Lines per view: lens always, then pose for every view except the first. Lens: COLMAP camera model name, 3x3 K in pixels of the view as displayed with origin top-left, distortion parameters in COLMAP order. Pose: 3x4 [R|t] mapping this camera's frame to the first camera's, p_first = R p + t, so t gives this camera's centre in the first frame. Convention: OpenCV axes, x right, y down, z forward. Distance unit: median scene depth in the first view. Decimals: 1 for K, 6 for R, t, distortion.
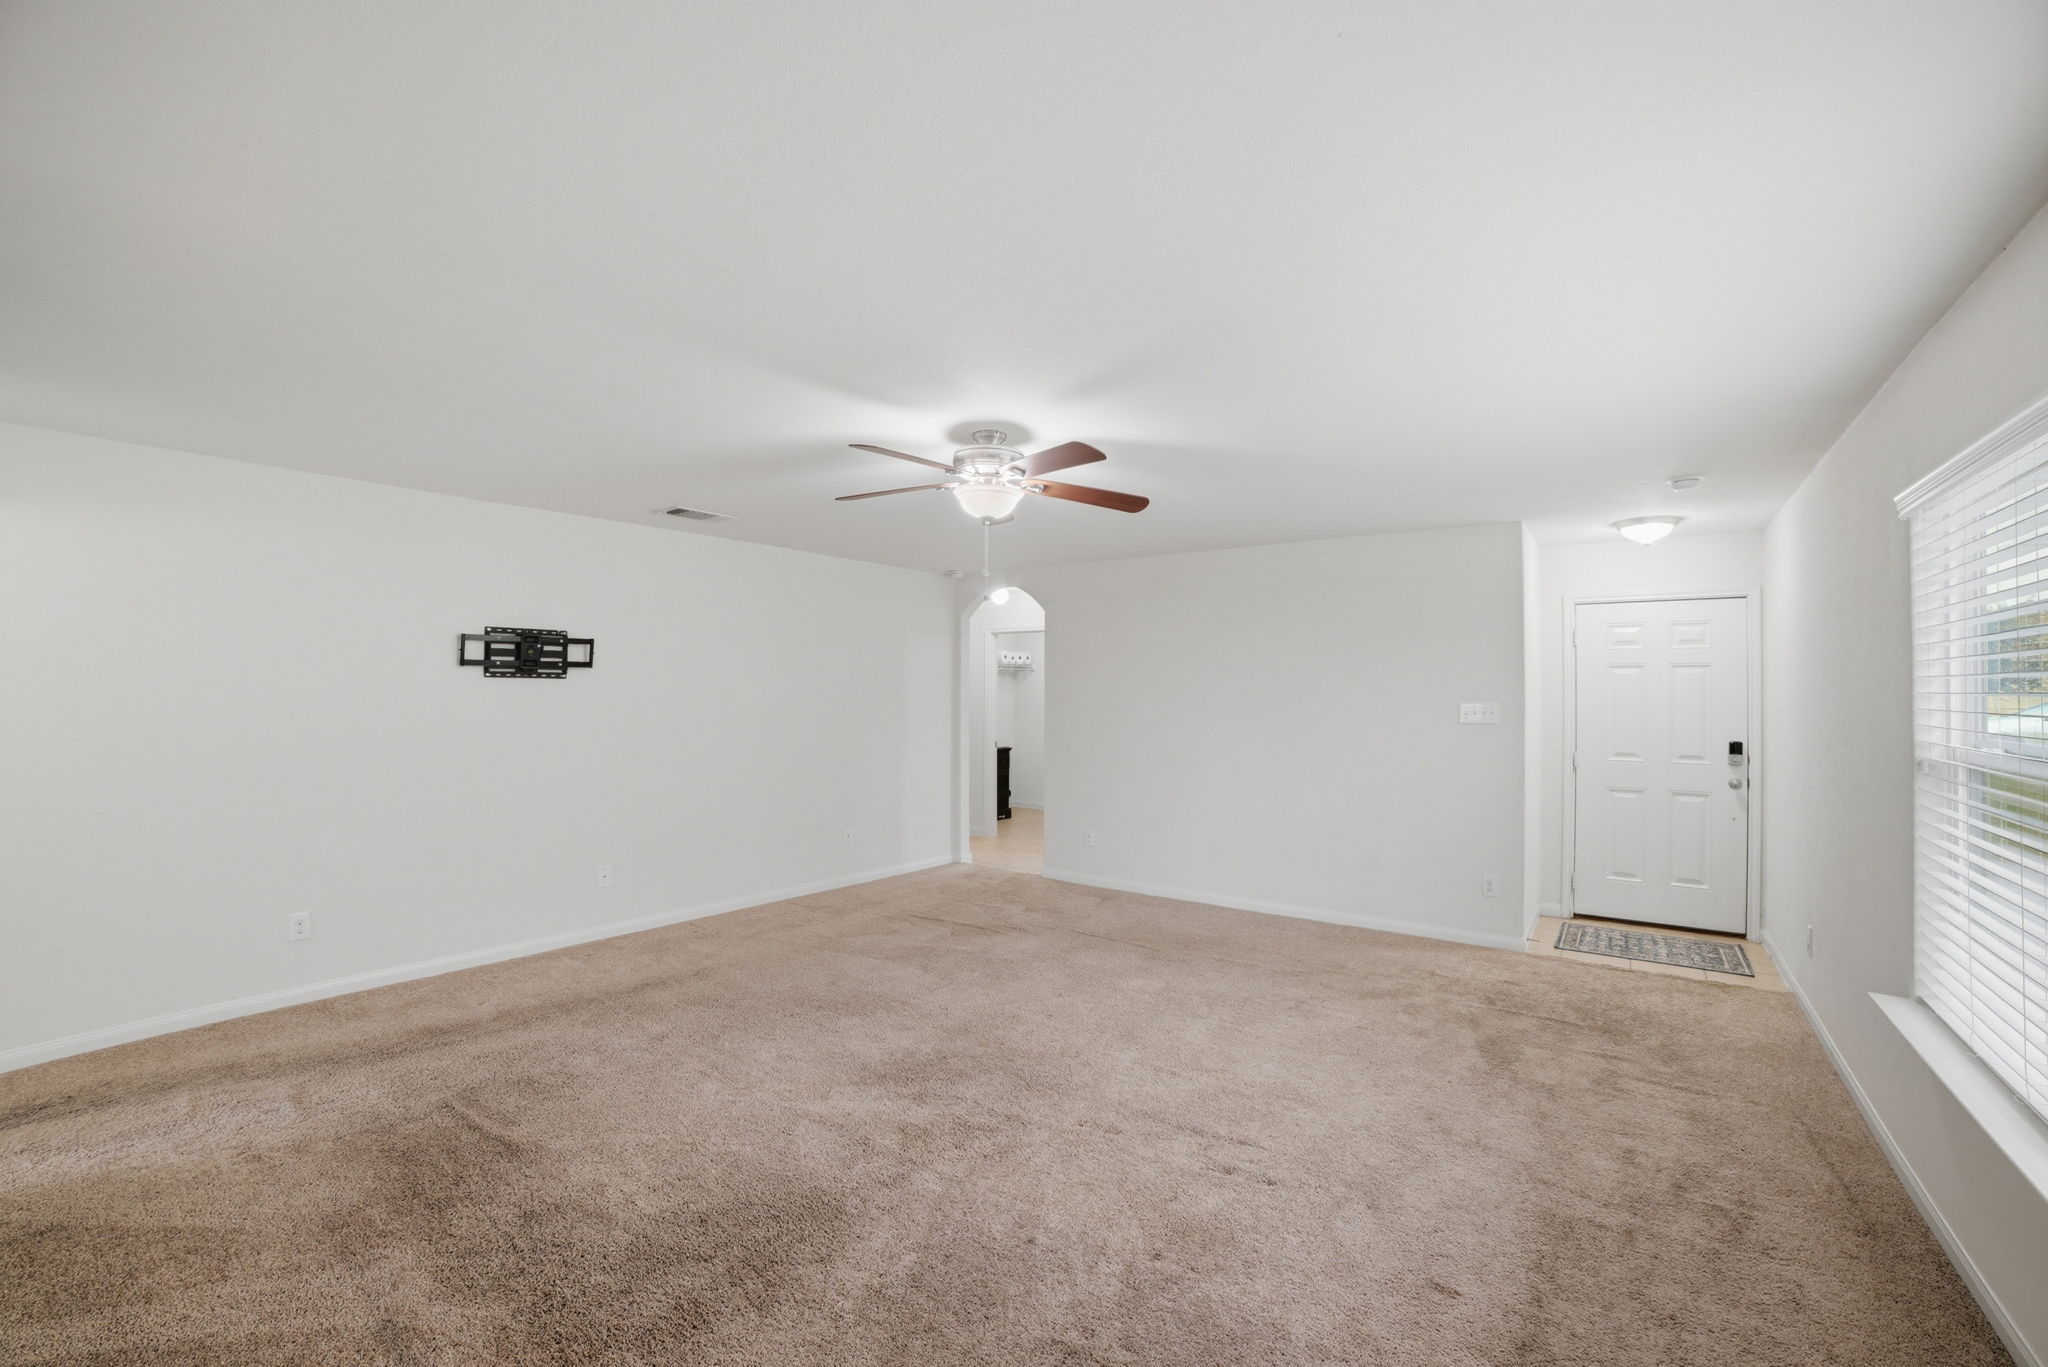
lens RADIAL K [[835.7, 0, 1024.3], [0, 835.7, 689.7], [0, 0, 1]] dist [-0.104366, 0.035478]
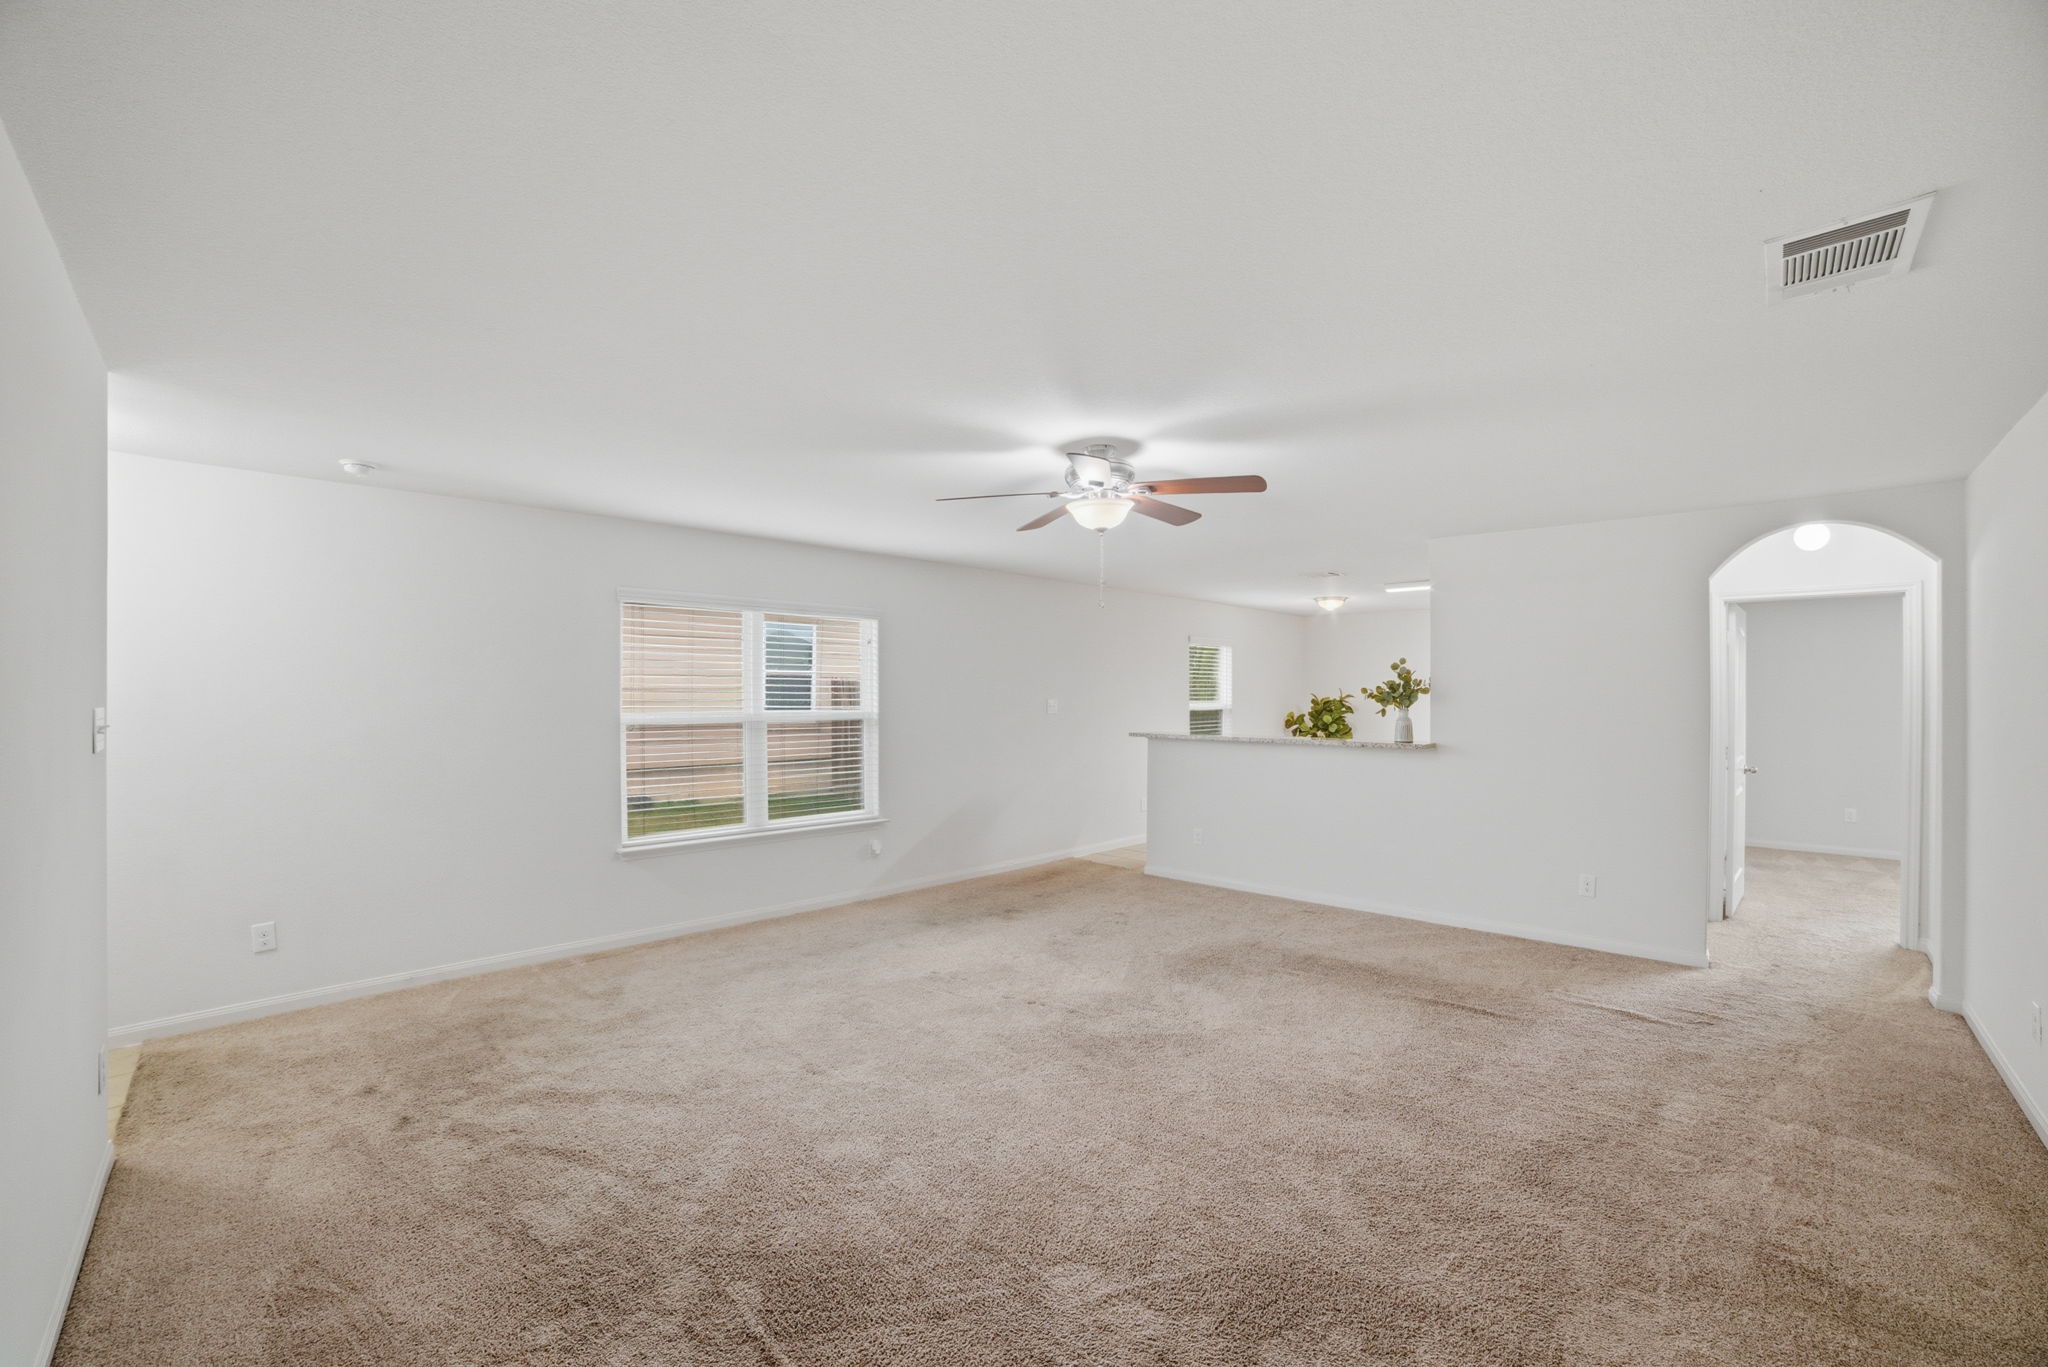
lens RADIAL K [[835.7, 0, 1024.3], [0, 835.7, 689.7], [0, 0, 1]] dist [-0.104366, 0.035478]
pose [[-0.991280, -0.005843, 0.131645, -0.058973], [-0.006384, 0.999973, -0.003691, 0.004551], [-0.131620, -0.004499, -0.991290, 1.460322]]
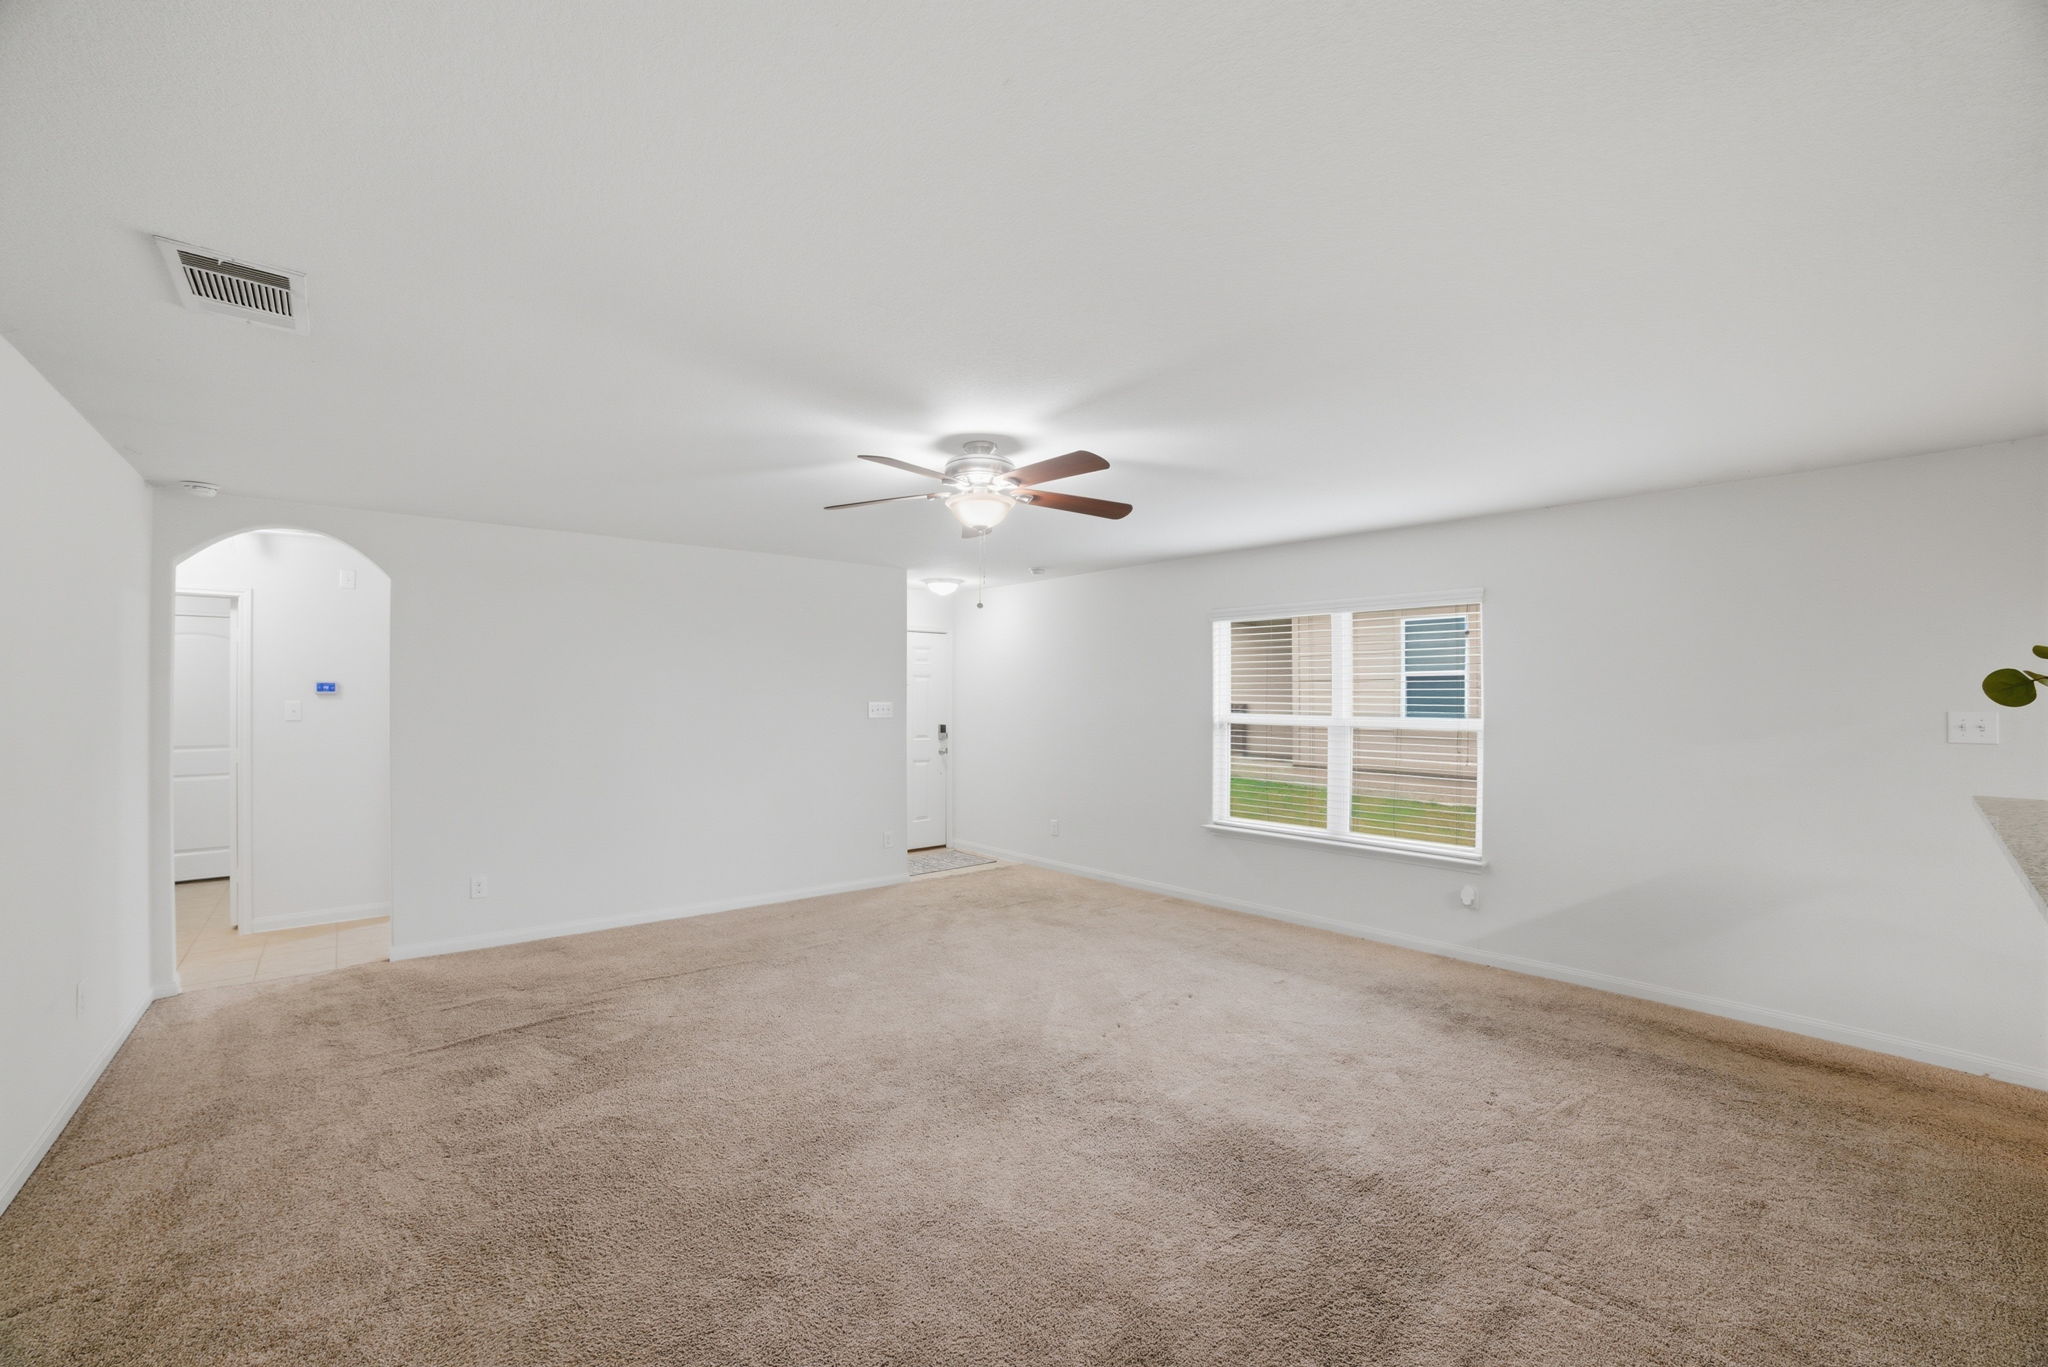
lens RADIAL K [[835.7, 0, 1024.3], [0, 835.7, 689.7], [0, 0, 1]] dist [-0.104366, 0.035478]
pose [[0.209348, 0.002310, 0.977839, -0.735962], [-0.002136, 0.999996, -0.001905, 0.000084], [-0.977839, -0.001690, 0.209352, 0.517596]]
